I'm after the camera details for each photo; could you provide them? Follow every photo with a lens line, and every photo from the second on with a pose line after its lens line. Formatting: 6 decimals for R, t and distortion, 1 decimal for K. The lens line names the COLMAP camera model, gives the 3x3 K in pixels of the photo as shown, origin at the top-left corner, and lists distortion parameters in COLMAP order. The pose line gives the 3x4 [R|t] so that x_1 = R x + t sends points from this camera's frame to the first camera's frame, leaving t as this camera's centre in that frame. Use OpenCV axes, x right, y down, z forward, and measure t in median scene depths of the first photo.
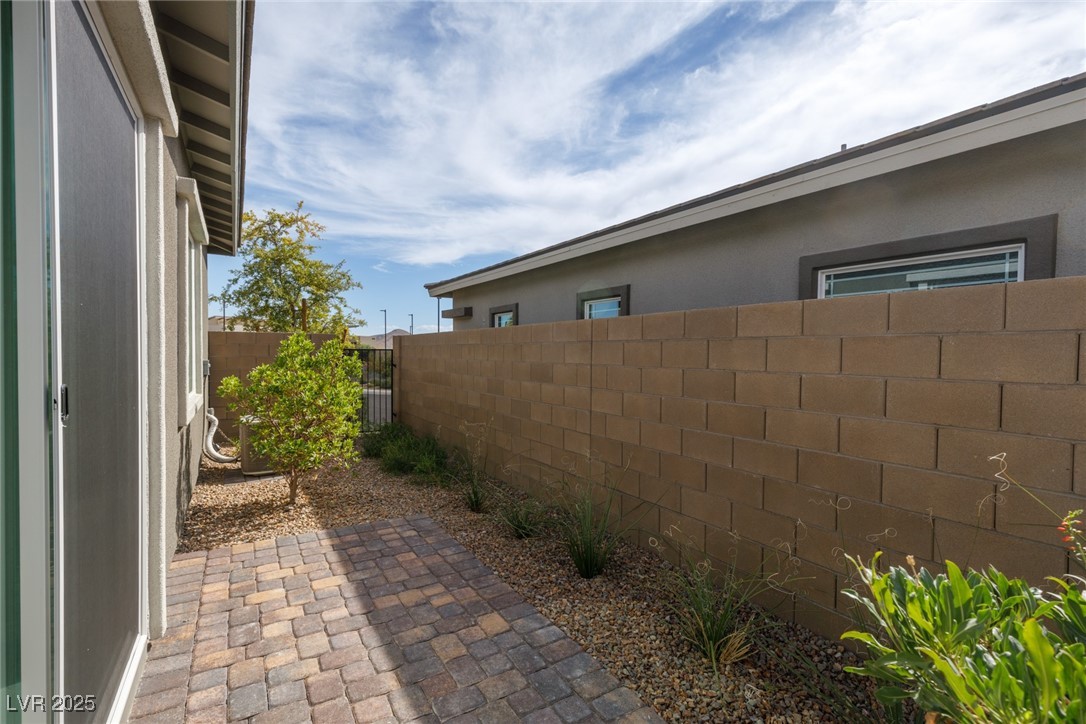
lens RADIAL K [[487.5, 0, 543.0], [0, 487.5, 362.0], [0, 0, 1]] dist [0.004331, -0.000052]
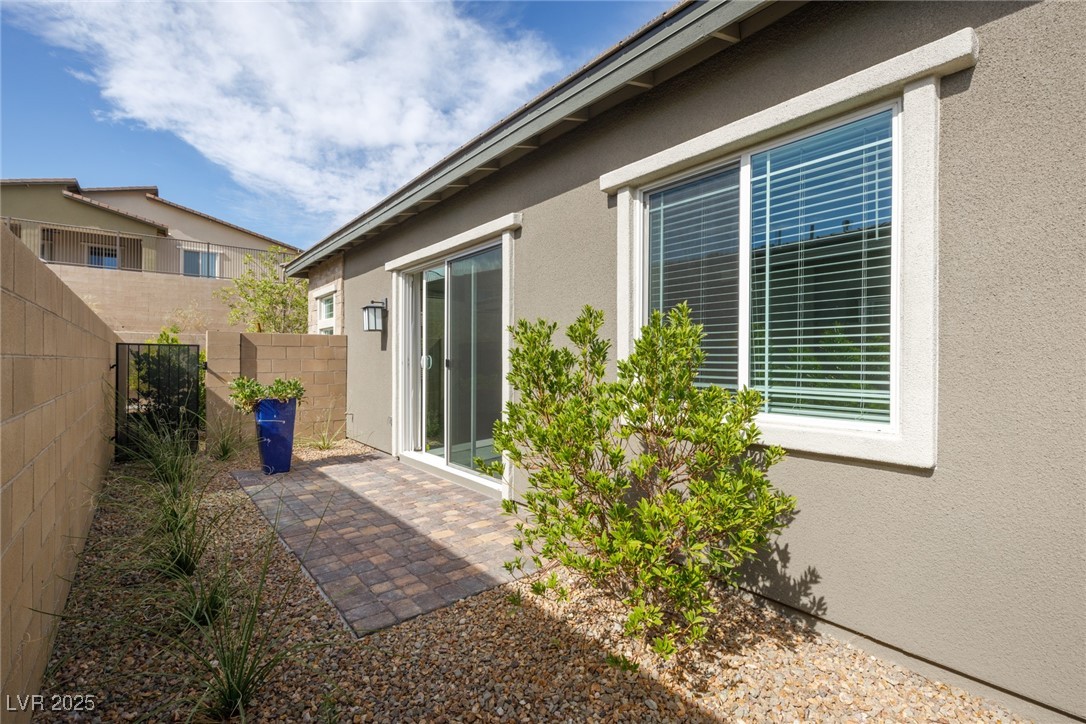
lens RADIAL K [[487.5, 0, 543.0], [0, 487.5, 362.0], [0, 0, 1]] dist [0.004331, -0.000052]
pose [[-0.992270, -0.008091, -0.123830, -0.565376], [-0.010625, 0.999747, 0.019819, -0.010282], [0.123638, 0.020982, -0.992106, 2.358899]]
